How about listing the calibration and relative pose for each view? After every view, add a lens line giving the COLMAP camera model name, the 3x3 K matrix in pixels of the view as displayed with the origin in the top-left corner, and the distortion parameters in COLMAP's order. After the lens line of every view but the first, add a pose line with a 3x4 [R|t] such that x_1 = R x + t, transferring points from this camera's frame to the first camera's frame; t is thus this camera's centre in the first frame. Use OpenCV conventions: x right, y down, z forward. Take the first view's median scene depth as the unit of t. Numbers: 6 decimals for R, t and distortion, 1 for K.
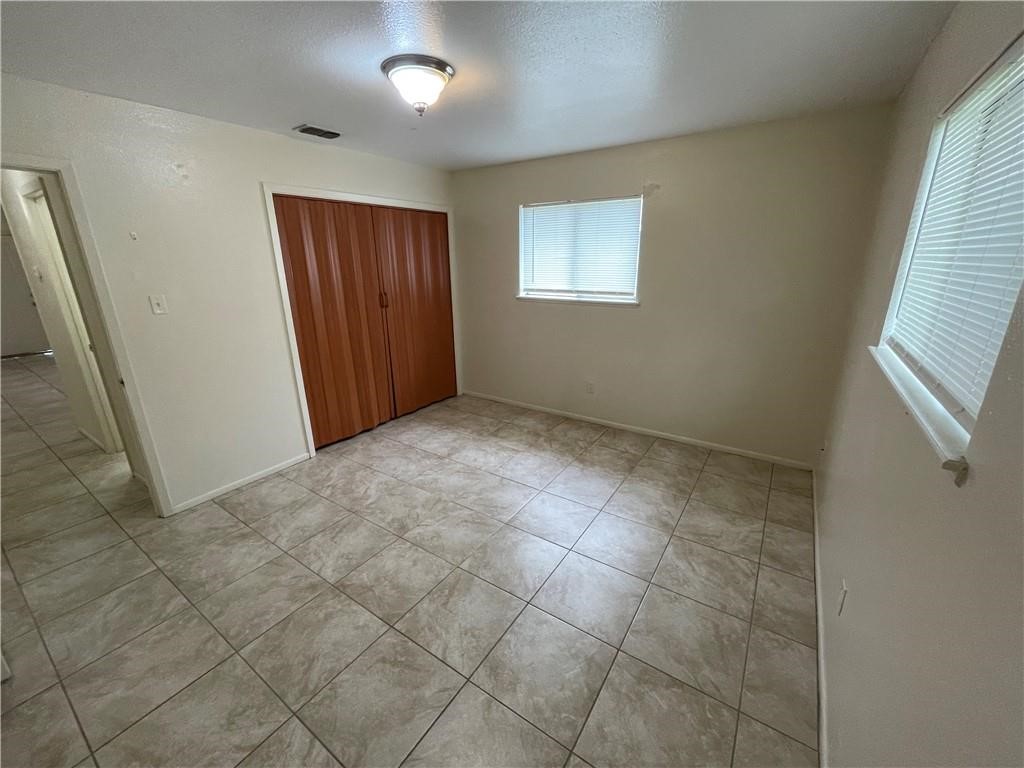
lens RADIAL K [[410.6, 0, 512.3], [0, 410.6, 386.0], [0, 0, 1]] dist [-0.003387, 0.000422]
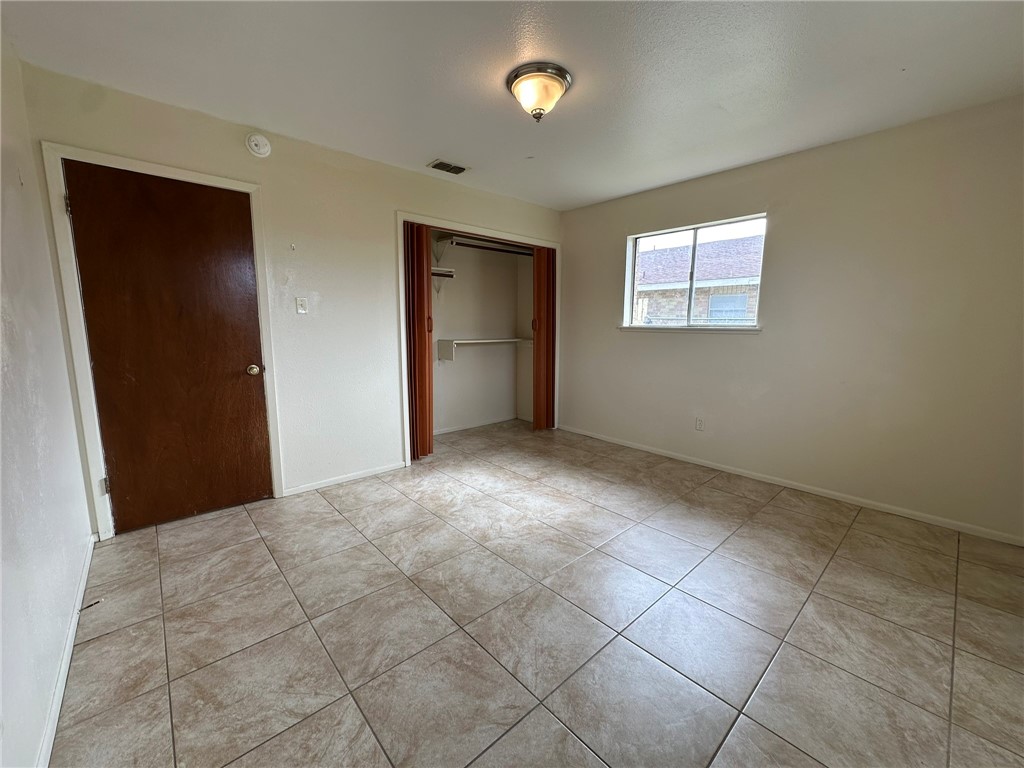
lens RADIAL K [[408.3, 0, 511.0], [0, 408.3, 387.2], [0, 0, 1]] dist [-0.005053, 0.001185]
pose [[0.969723, 0.053001, -0.238385, -0.002340], [-0.088353, 0.986181, -0.140149, 0.134611], [0.227662, 0.156968, 0.961005, 0.061155]]
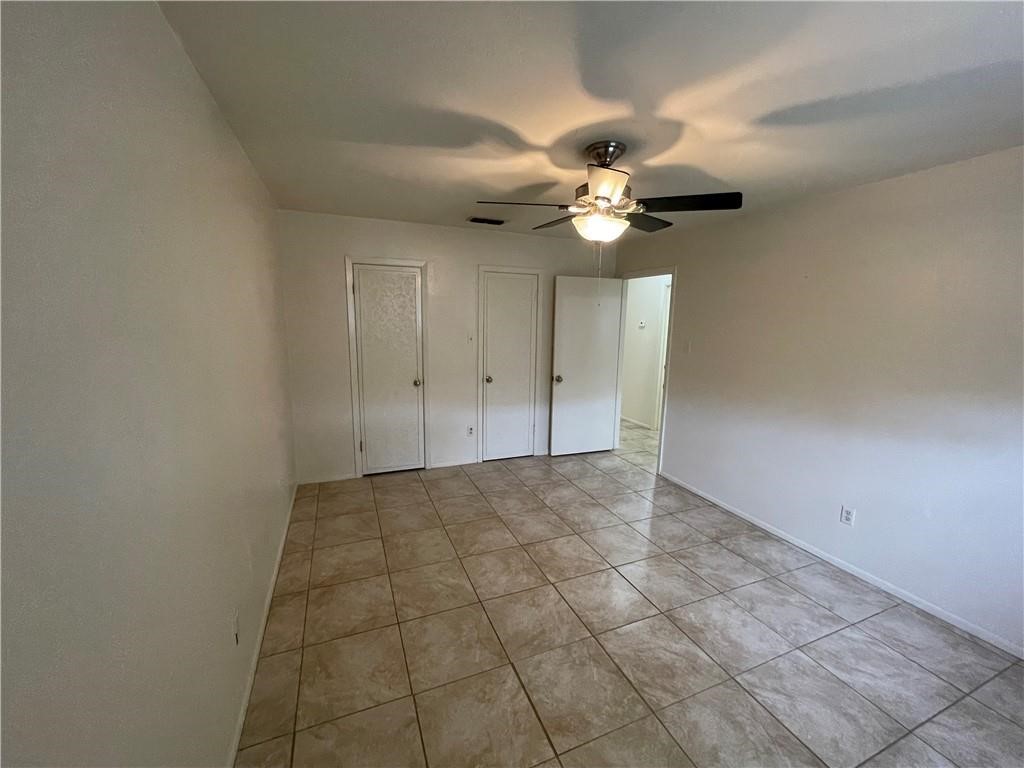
lens RADIAL K [[410.6, 0, 512.4], [0, 410.6, 383.2], [0, 0, 1]] dist [-0.003387, 0.000422]
pose [[-0.551981, 0.136062, -0.822681, 0.782702], [-0.261734, 0.908466, 0.325861, -0.394251], [0.791715, 0.395193, -0.465844, 1.220055]]
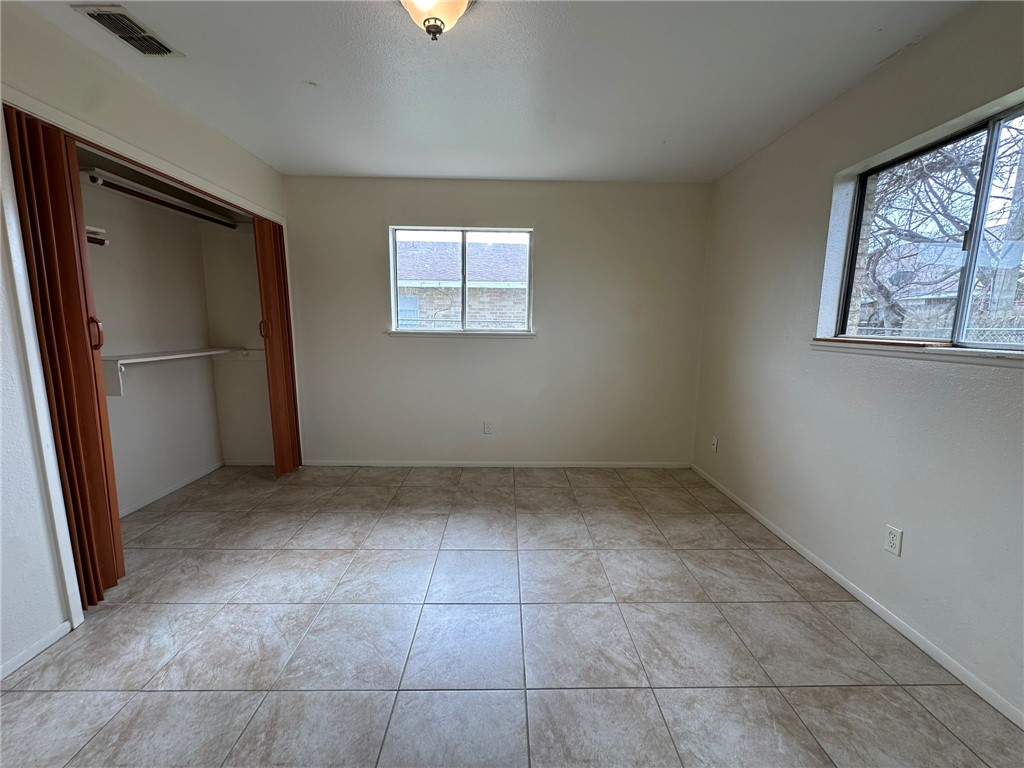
lens RADIAL K [[408.3, 0, 511.8], [0, 408.3, 385.9], [0, 0, 1]] dist [-0.005053, 0.001185]
pose [[0.821167, -0.066727, 0.566774, -0.431202], [0.152895, 0.982558, -0.105843, 0.025577], [-0.549826, 0.173572, 0.817046, 0.349409]]
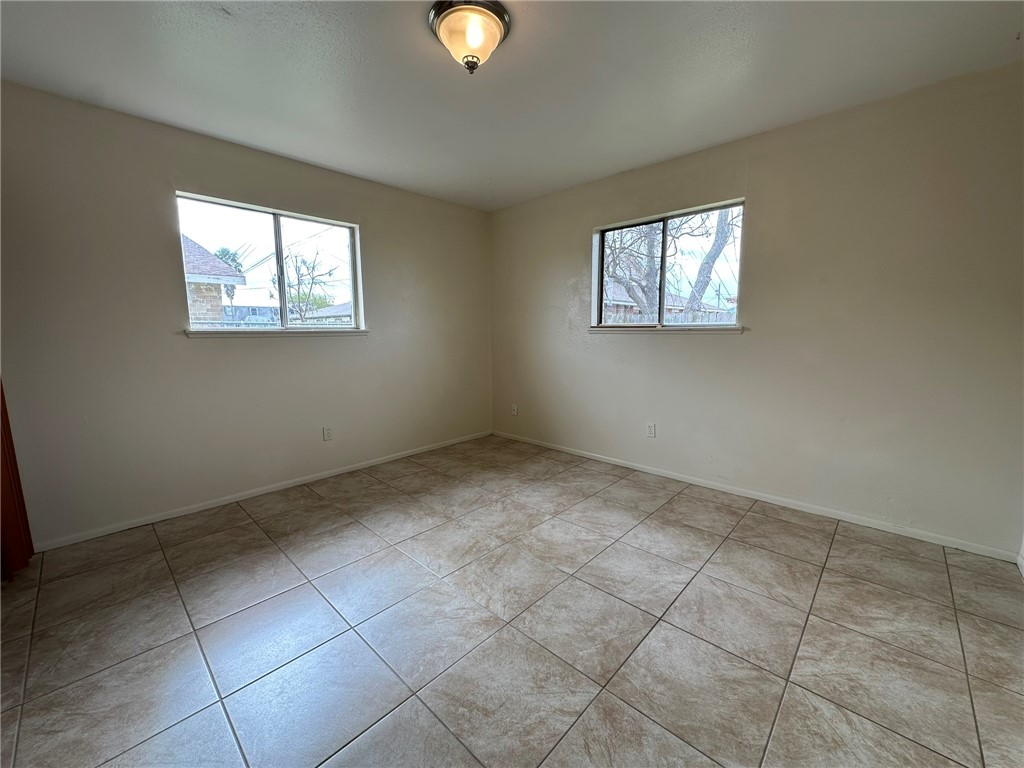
lens RADIAL K [[408.3, 0, 513.7], [0, 408.3, 387.1], [0, 0, 1]] dist [-0.005053, 0.001185]
pose [[0.162077, -0.129818, 0.978202, -0.871534], [0.301362, 0.950460, 0.076204, -0.057476], [-0.939634, 0.282442, 0.193170, 0.730231]]
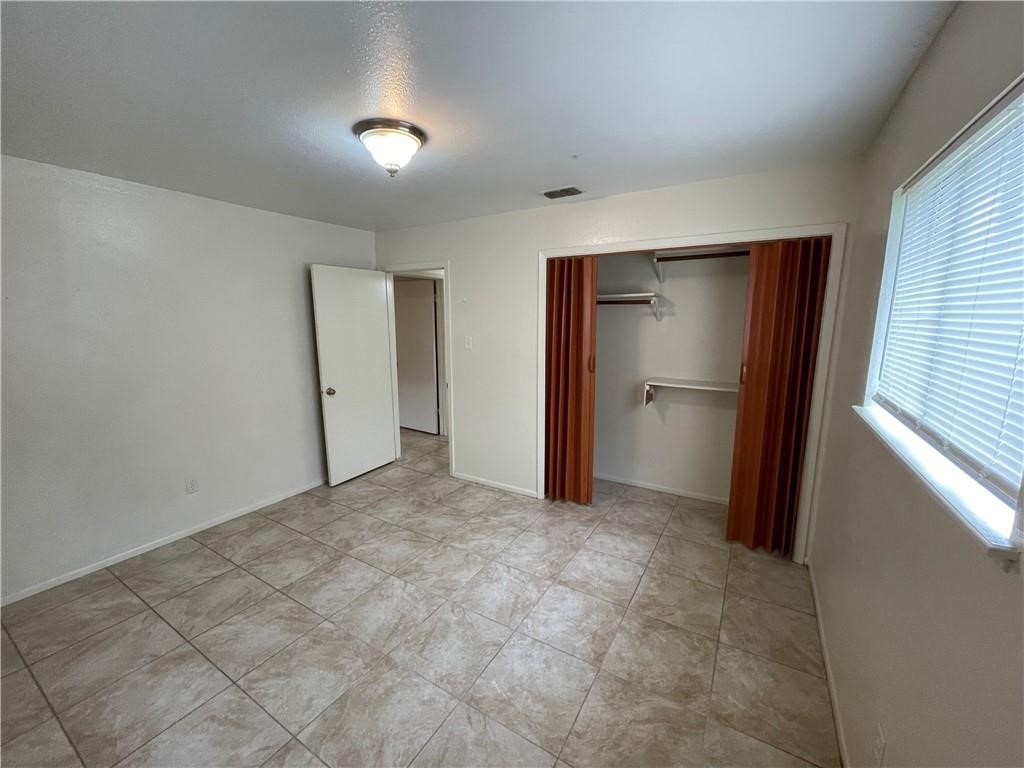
lens RADIAL K [[410.6, 0, 514.8], [0, 410.6, 386.6], [0, 0, 1]] dist [-0.003387, 0.000422]
pose [[0.050523, 0.181435, -0.982104, 0.666242], [-0.299802, 0.940764, 0.158375, -0.333060], [0.952663, 0.286435, 0.101924, 1.033500]]
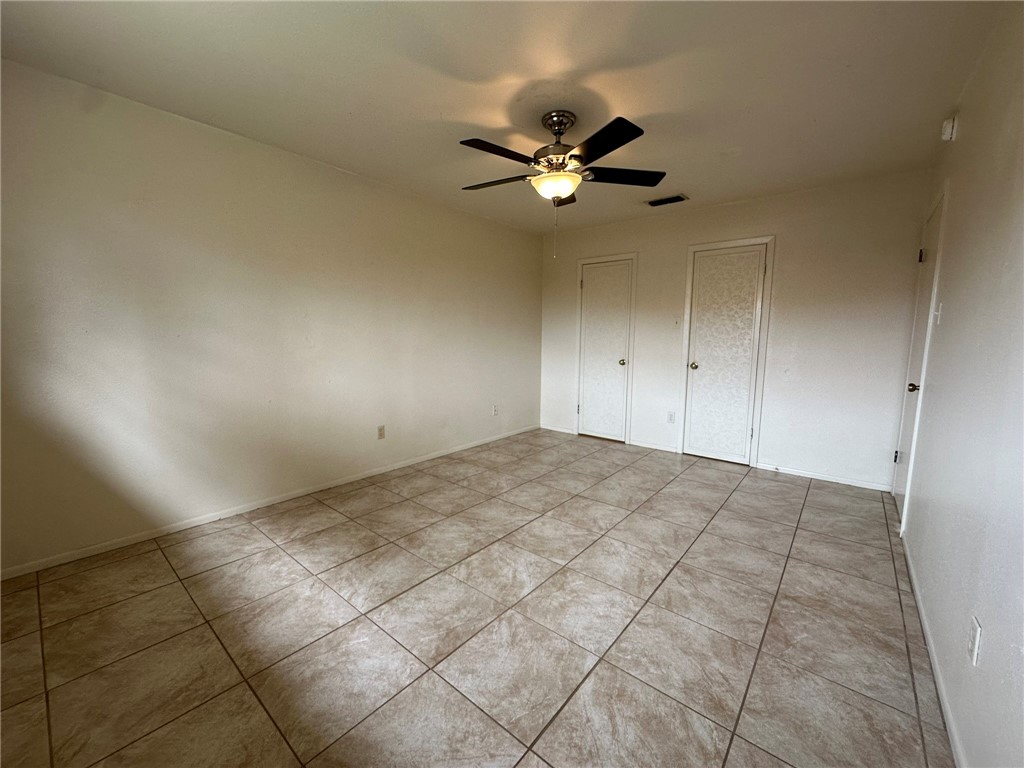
lens RADIAL K [[408.3, 0, 514.0], [0, 408.3, 385.7], [0, 0, 1]] dist [-0.005053, 0.001185]
pose [[-0.995380, -0.009889, 0.095503, -0.041932], [0.030383, 0.911127, 0.411005, -0.431628], [-0.091080, 0.412008, -0.906617, 1.891261]]
